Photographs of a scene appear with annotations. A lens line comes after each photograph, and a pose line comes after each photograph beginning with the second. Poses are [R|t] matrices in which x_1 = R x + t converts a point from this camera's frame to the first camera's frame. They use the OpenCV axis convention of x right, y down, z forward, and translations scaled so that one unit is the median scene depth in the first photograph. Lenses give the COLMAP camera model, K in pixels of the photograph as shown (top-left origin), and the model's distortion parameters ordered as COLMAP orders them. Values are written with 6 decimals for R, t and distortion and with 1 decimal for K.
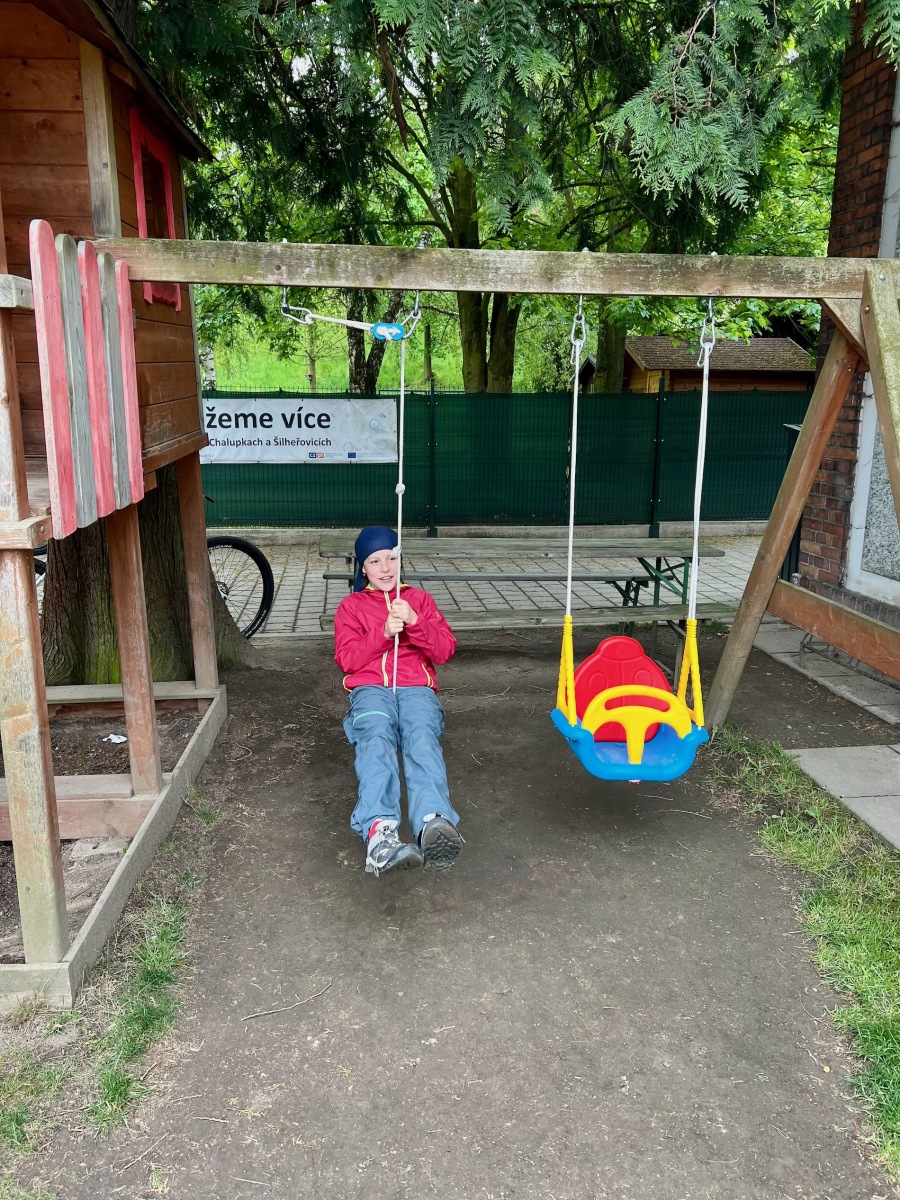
lens RADIAL K [[898.5, 0, 450.0], [0, 898.5, 600.0], [0, 0, 1]] dist [0.091565, -0.211046]
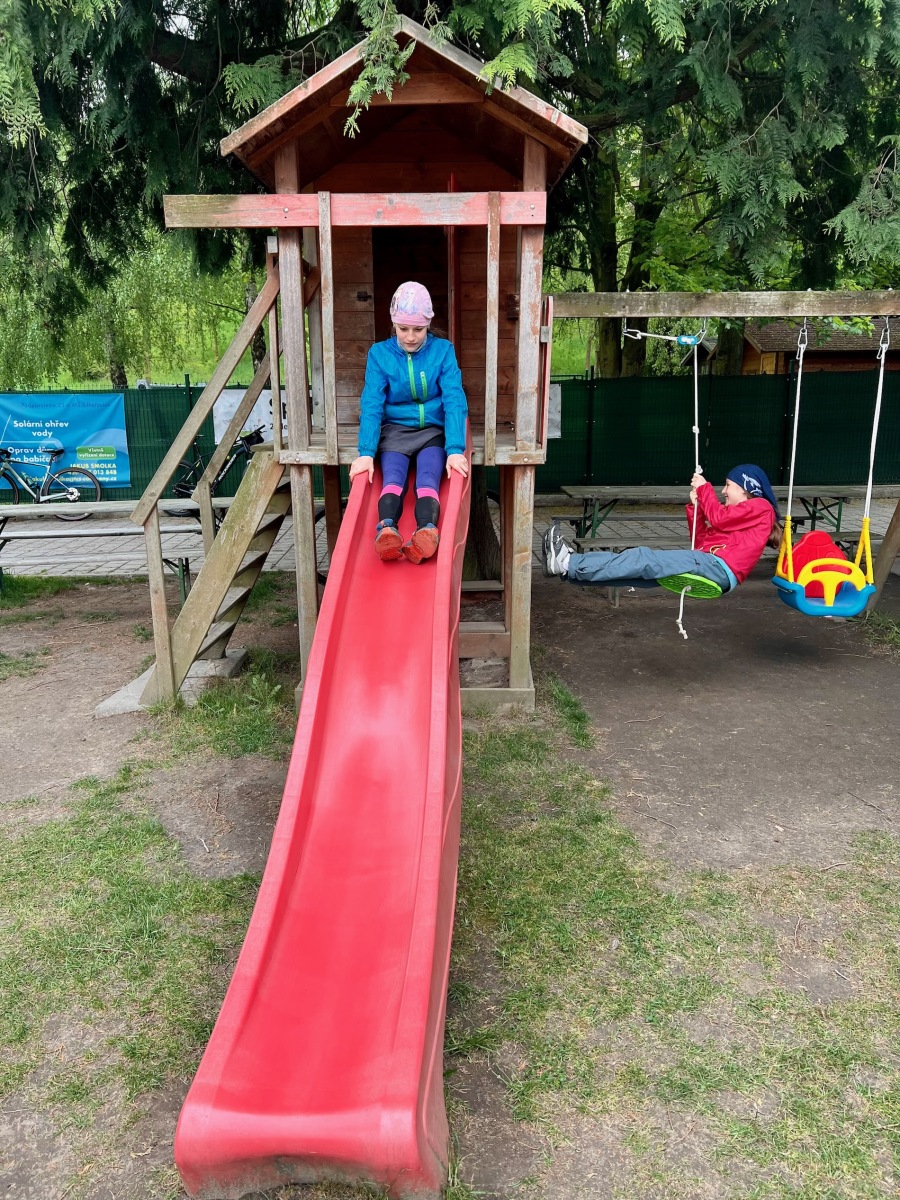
lens RADIAL K [[929.6, 0, 450.0], [0, 929.6, 600.0], [0, 0, 1]] dist [0.079904, -0.140978]
pose [[0.996973, -0.001366, -0.077738, -0.379336], [0.001937, 0.999972, 0.007266, 0.174302], [0.077726, -0.007395, 0.996947, -0.794742]]
